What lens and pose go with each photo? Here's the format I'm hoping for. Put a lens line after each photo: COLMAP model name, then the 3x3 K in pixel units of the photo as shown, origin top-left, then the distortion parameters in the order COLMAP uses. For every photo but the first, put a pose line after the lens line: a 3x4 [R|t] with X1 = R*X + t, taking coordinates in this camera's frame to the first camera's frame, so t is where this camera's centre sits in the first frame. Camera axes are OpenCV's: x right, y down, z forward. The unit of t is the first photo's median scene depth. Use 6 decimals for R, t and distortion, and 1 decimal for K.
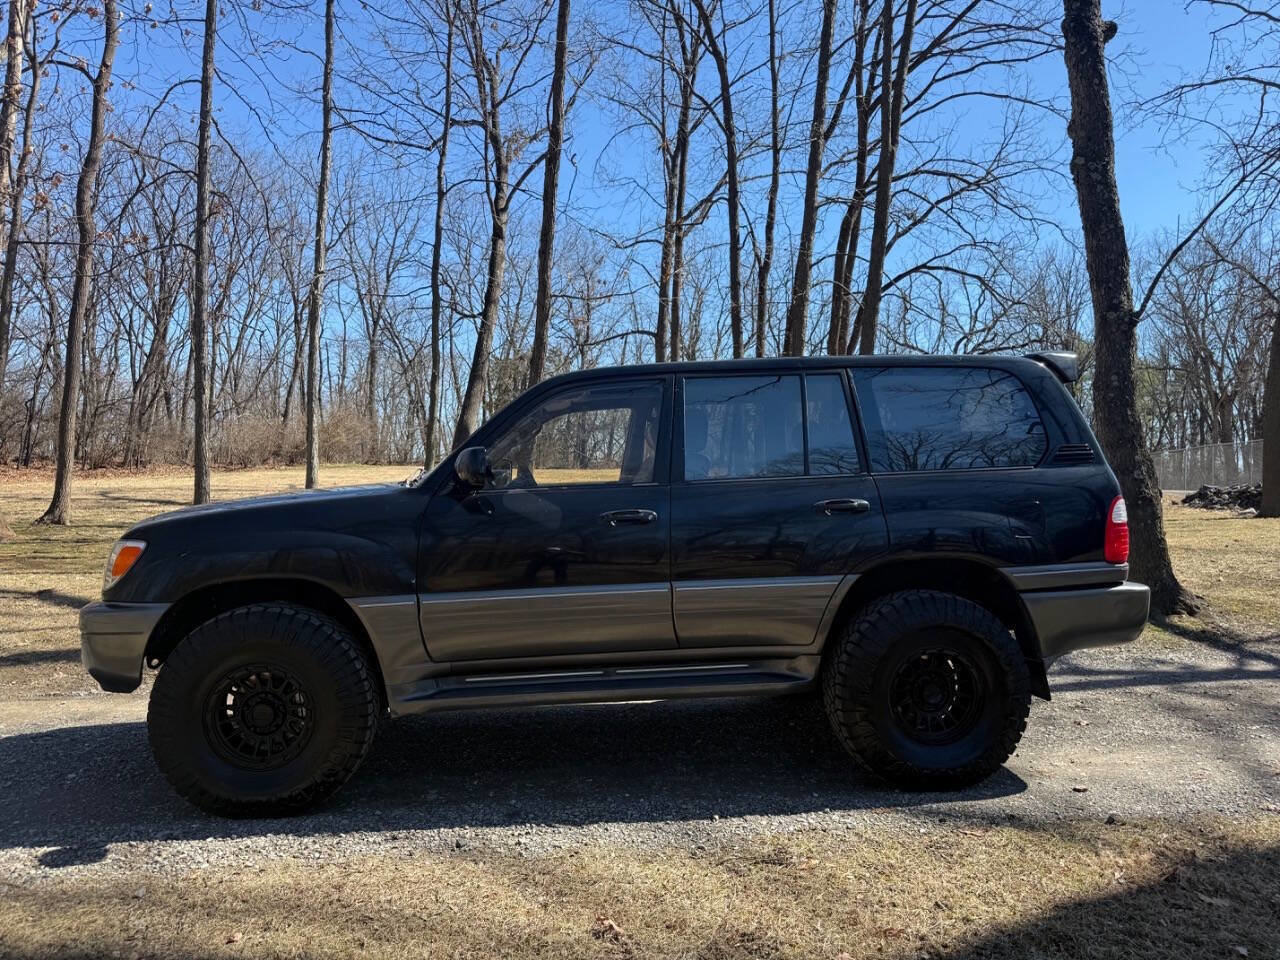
lens RADIAL K [[901.3, 0, 639.9], [0, 901.3, 482.3], [0, 0, 1]] dist [0.008138, -0.005962]
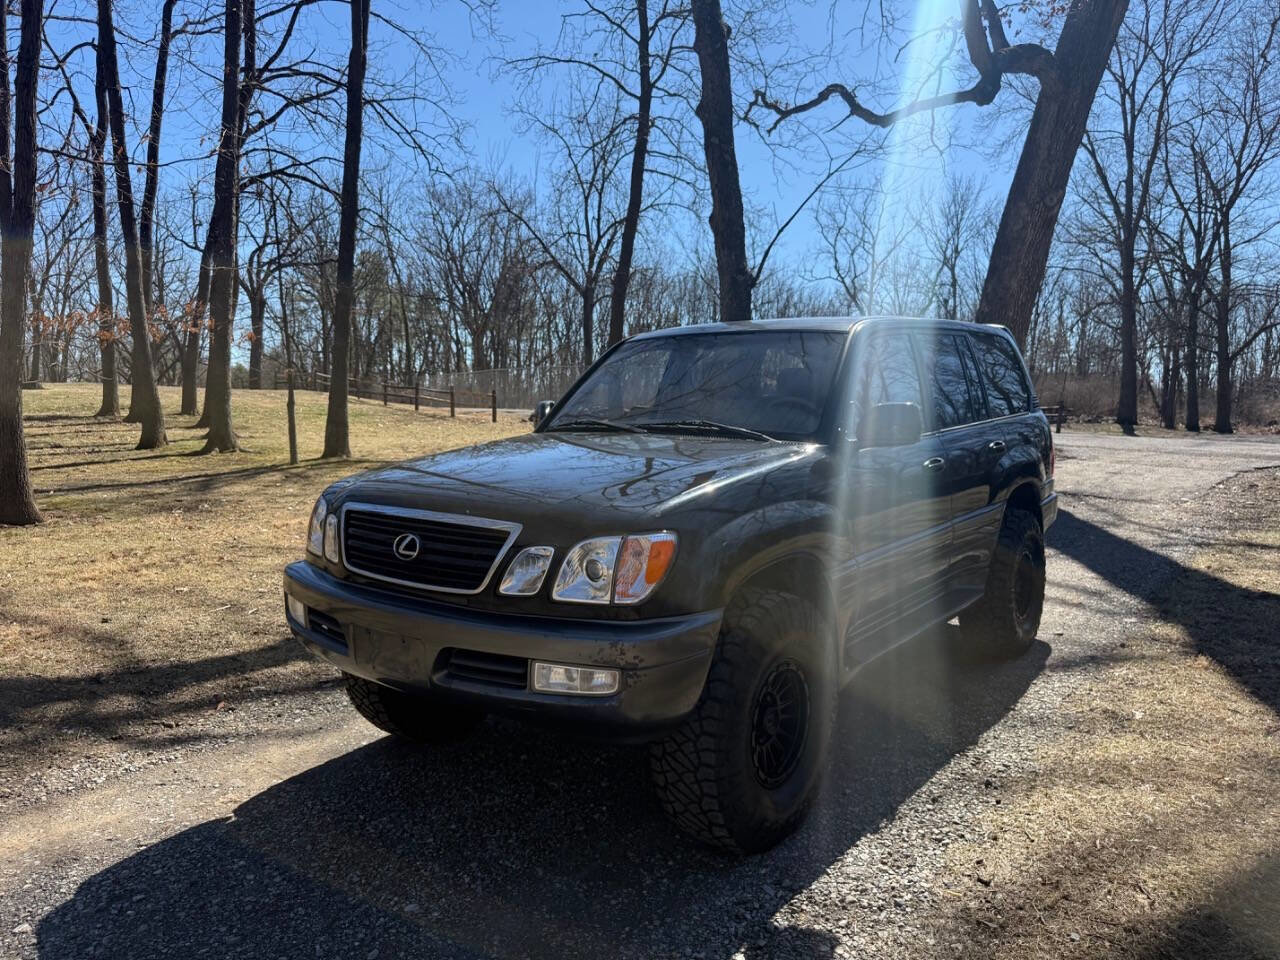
lens RADIAL K [[903.5, 0, 646.1], [0, 903.5, 469.9], [0, 0, 1]] dist [0.028185, -0.038912]
pose [[0.697376, -0.055183, 0.714578, -0.445279], [-0.001010, 0.996955, 0.077975, -0.015962], [-0.716705, -0.055099, 0.695197, 0.210280]]
